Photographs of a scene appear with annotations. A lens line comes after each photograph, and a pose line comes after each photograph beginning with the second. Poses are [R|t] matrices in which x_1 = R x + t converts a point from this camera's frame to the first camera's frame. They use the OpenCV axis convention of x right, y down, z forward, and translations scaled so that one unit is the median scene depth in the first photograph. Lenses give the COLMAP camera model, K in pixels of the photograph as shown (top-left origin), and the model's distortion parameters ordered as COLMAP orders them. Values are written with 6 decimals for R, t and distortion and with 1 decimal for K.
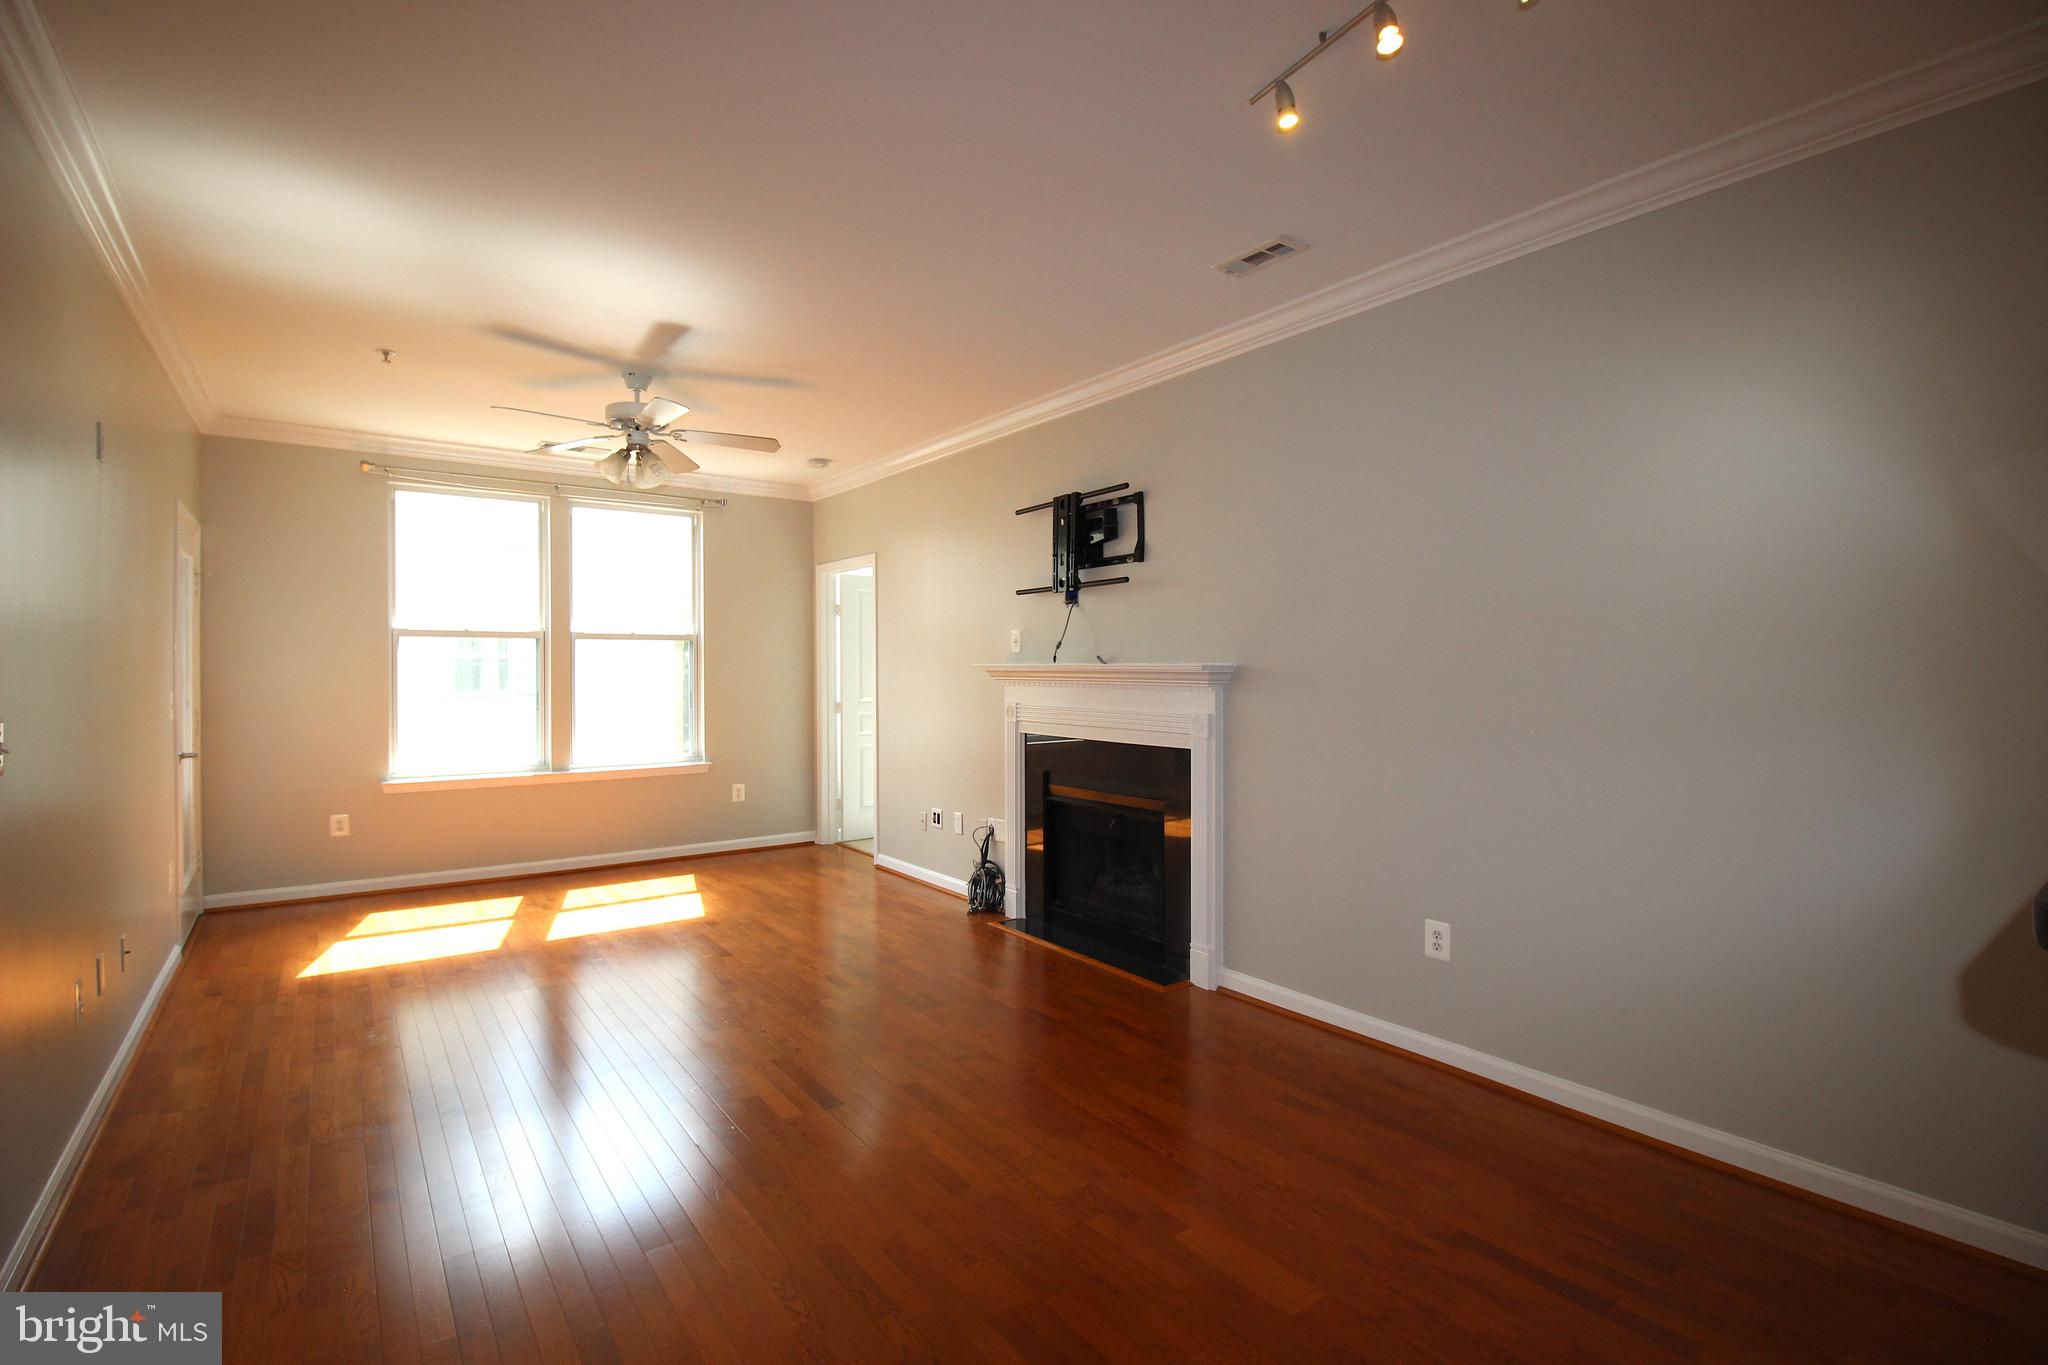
lens RADIAL K [[949.3, 0, 1038.5], [0, 949.3, 672.9], [0, 0, 1]] dist [-0.007744, -0.004516]
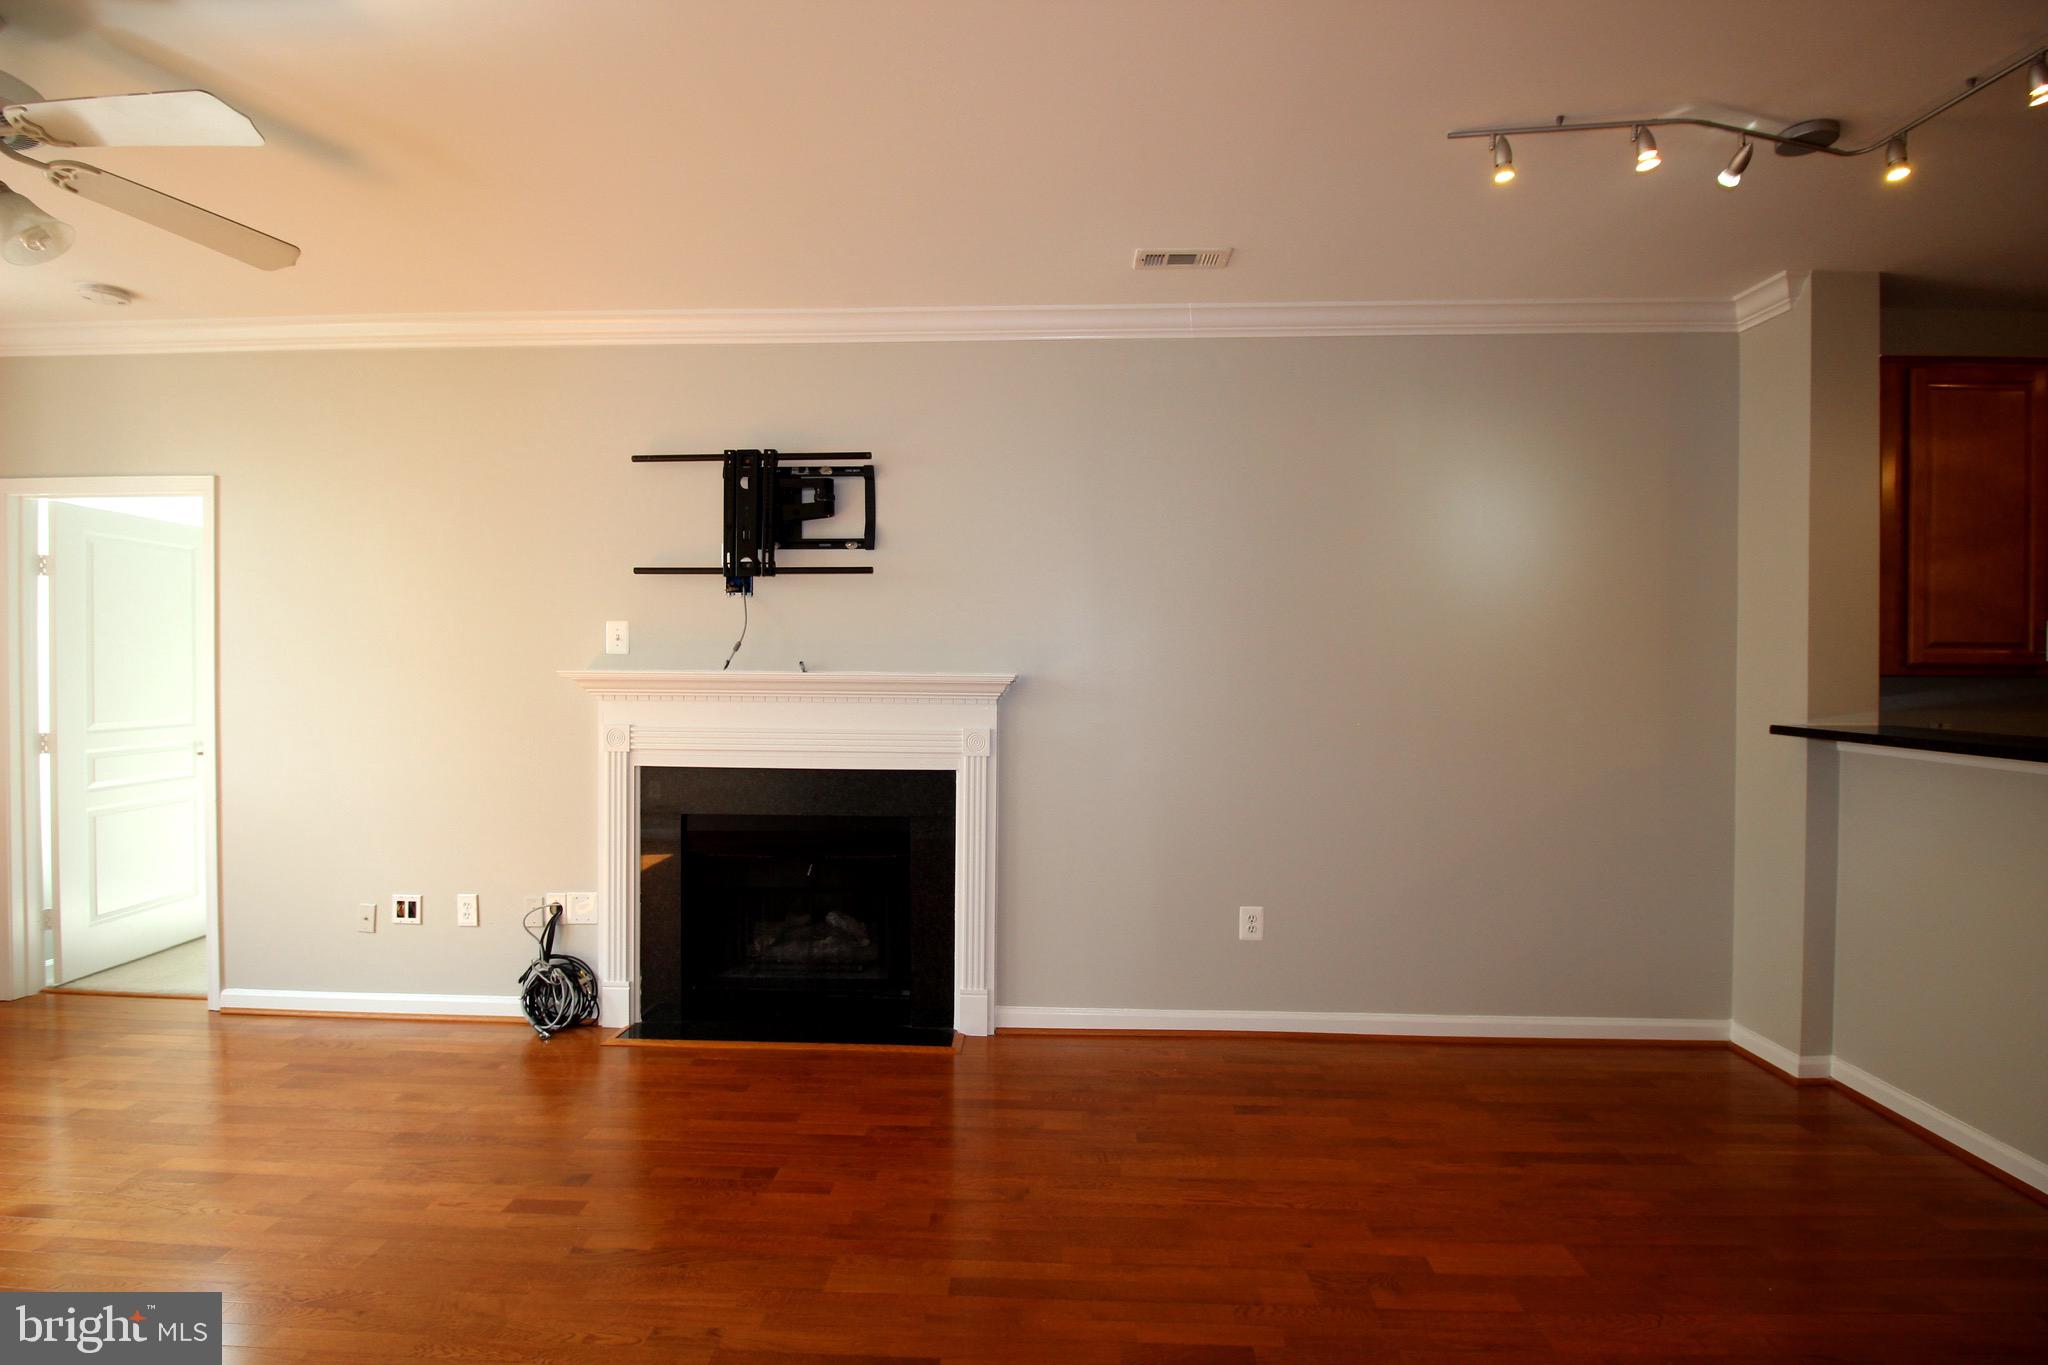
lens RADIAL K [[949.3, 0, 1026.4], [0, 949.3, 674.8], [0, 0, 1]] dist [-0.007744, -0.004516]
pose [[0.632580, -0.003897, 0.774485, -0.431182], [-0.001930, 0.999976, 0.006608, -0.012695], [-0.774492, -0.005675, 0.632558, 0.352984]]
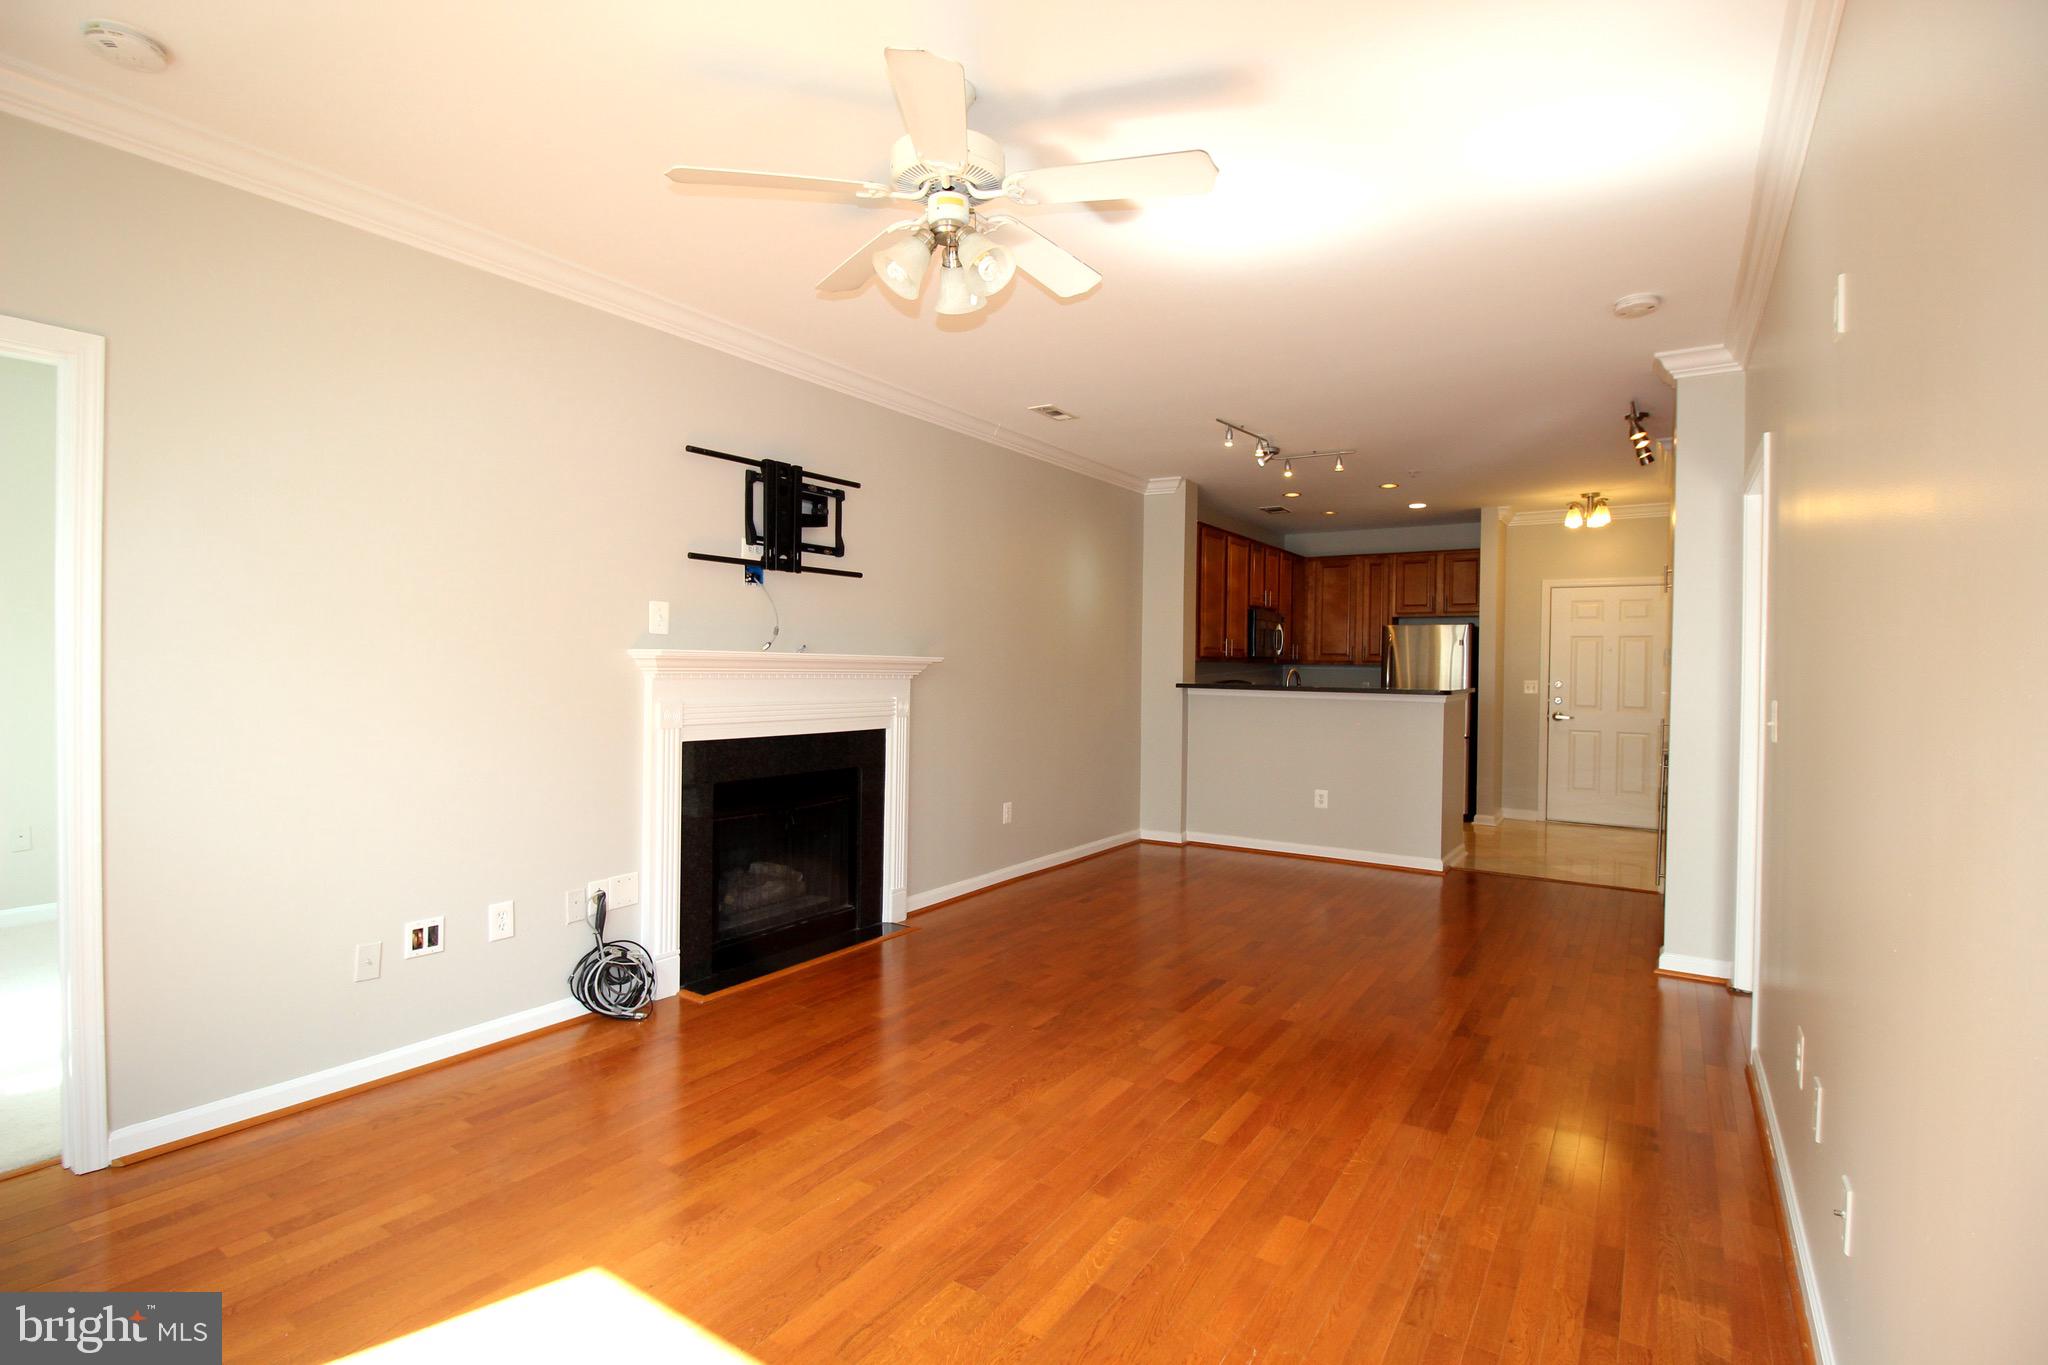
lens RADIAL K [[949.3, 0, 1025.3], [0, 949.3, 674.4], [0, 0, 1]] dist [-0.007744, -0.004516]
pose [[-0.330416, -0.014130, 0.943730, -0.909732], [-0.009606, 0.999886, 0.011608, -0.001994], [-0.943786, -0.005230, -0.330514, 1.105334]]
